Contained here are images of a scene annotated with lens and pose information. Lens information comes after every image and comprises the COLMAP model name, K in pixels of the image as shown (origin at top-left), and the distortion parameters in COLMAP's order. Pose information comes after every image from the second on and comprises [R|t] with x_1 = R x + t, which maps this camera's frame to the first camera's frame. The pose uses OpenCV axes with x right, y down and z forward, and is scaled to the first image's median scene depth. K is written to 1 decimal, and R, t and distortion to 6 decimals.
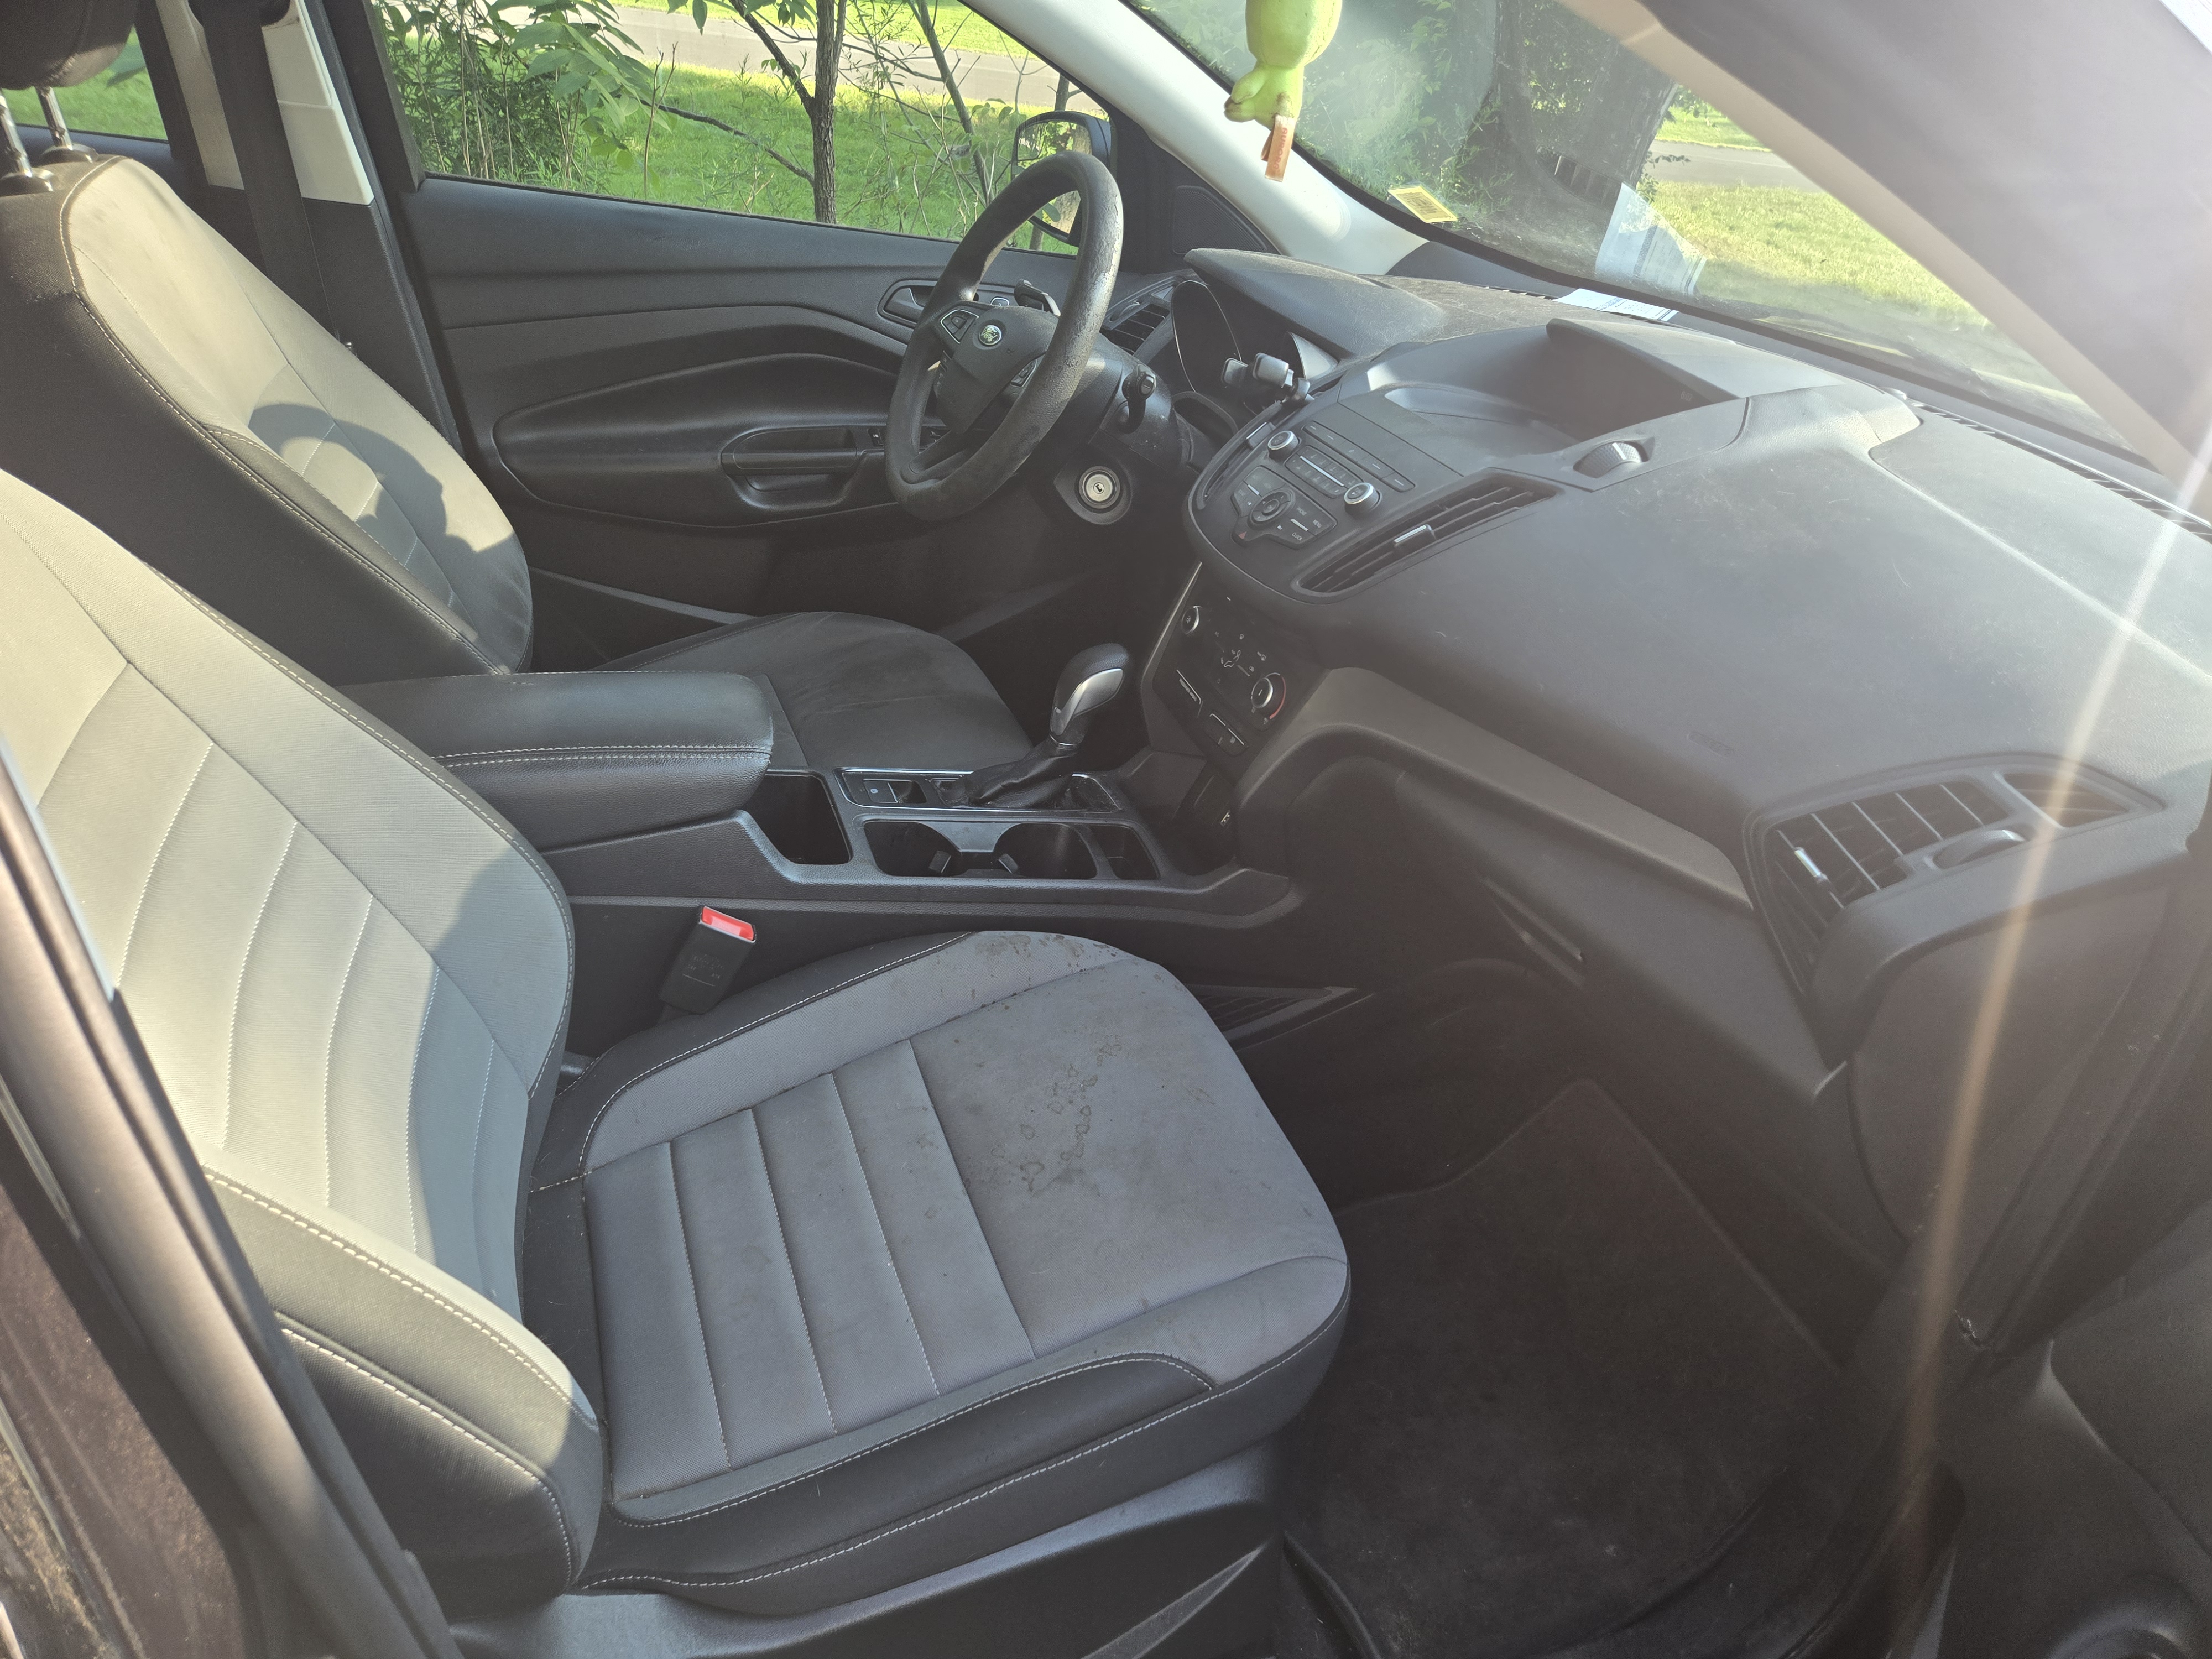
lens RADIAL K [[1567.2, 0, 1079.0], [0, 1567.2, 827.0], [0, 0, 1]] dist [0.053666, -0.063151]
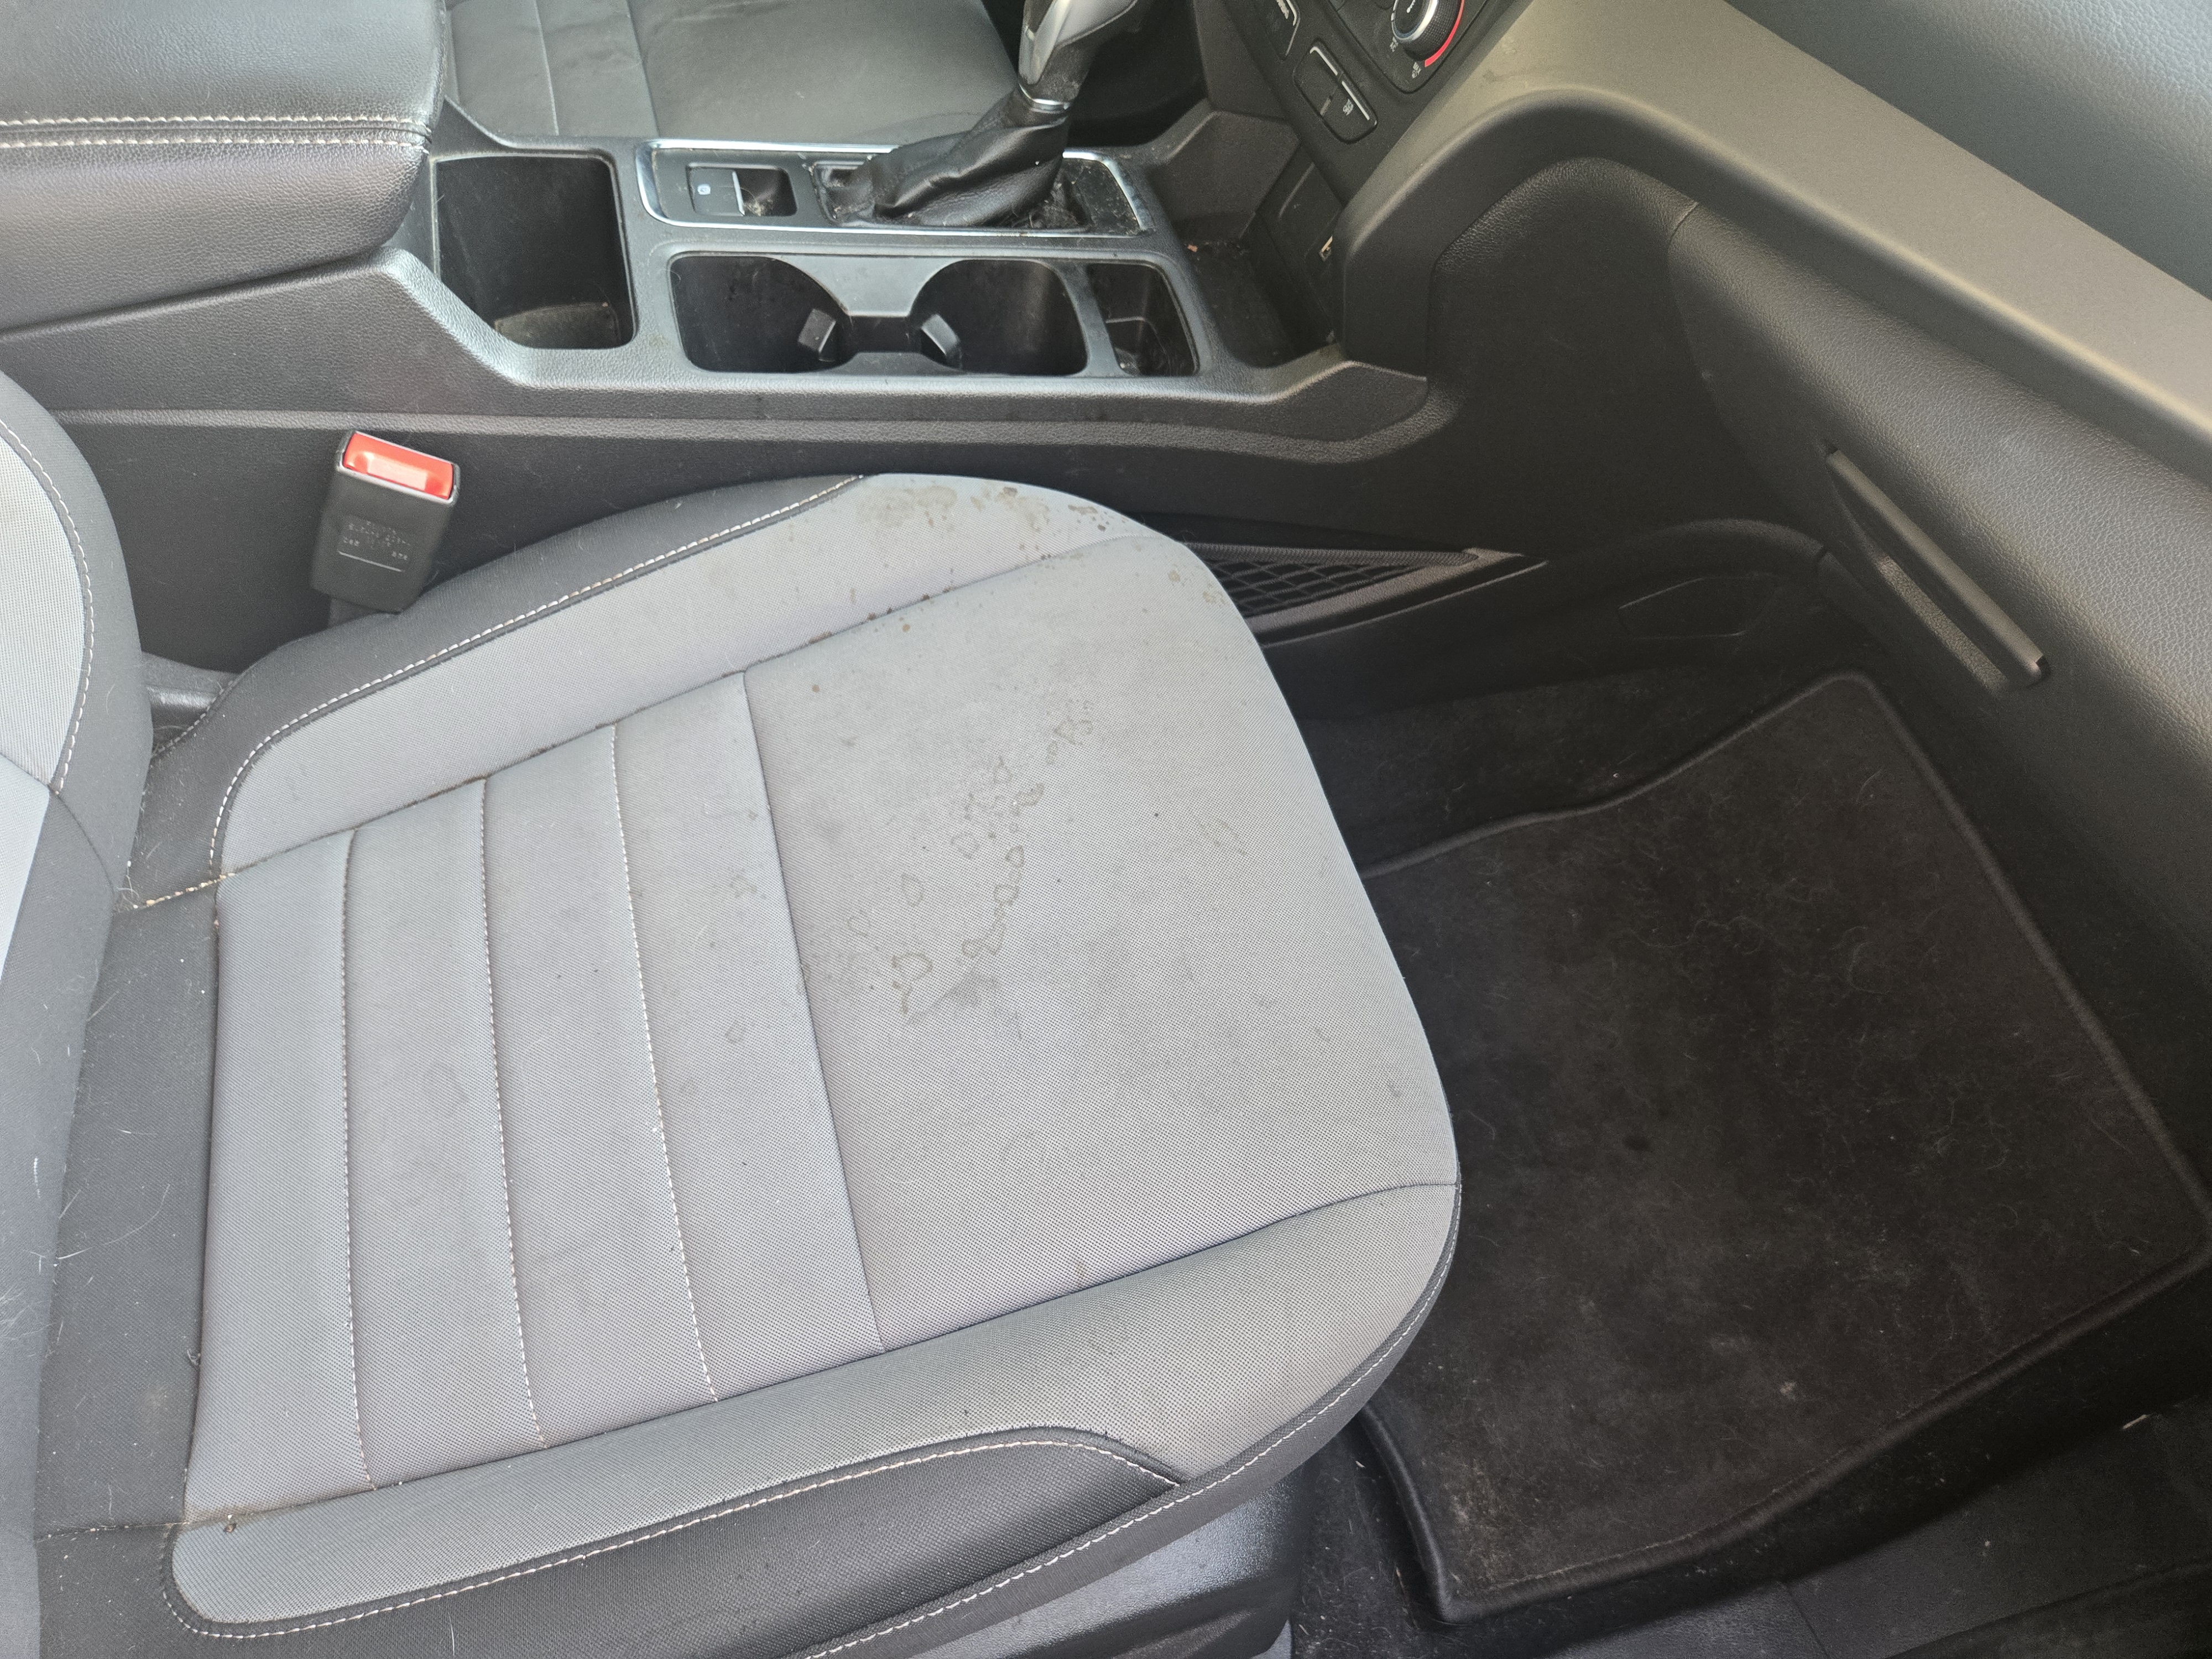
lens RADIAL K [[1567.2, 0, 1079.0], [0, 1567.2, 827.0], [0, 0, 1]] dist [0.053666, -0.063151]
pose [[0.997179, 0.044825, -0.060208, 0.054663], [-0.016640, 0.914165, 0.405001, -0.051592], [0.073194, -0.402857, 0.912332, 0.447180]]
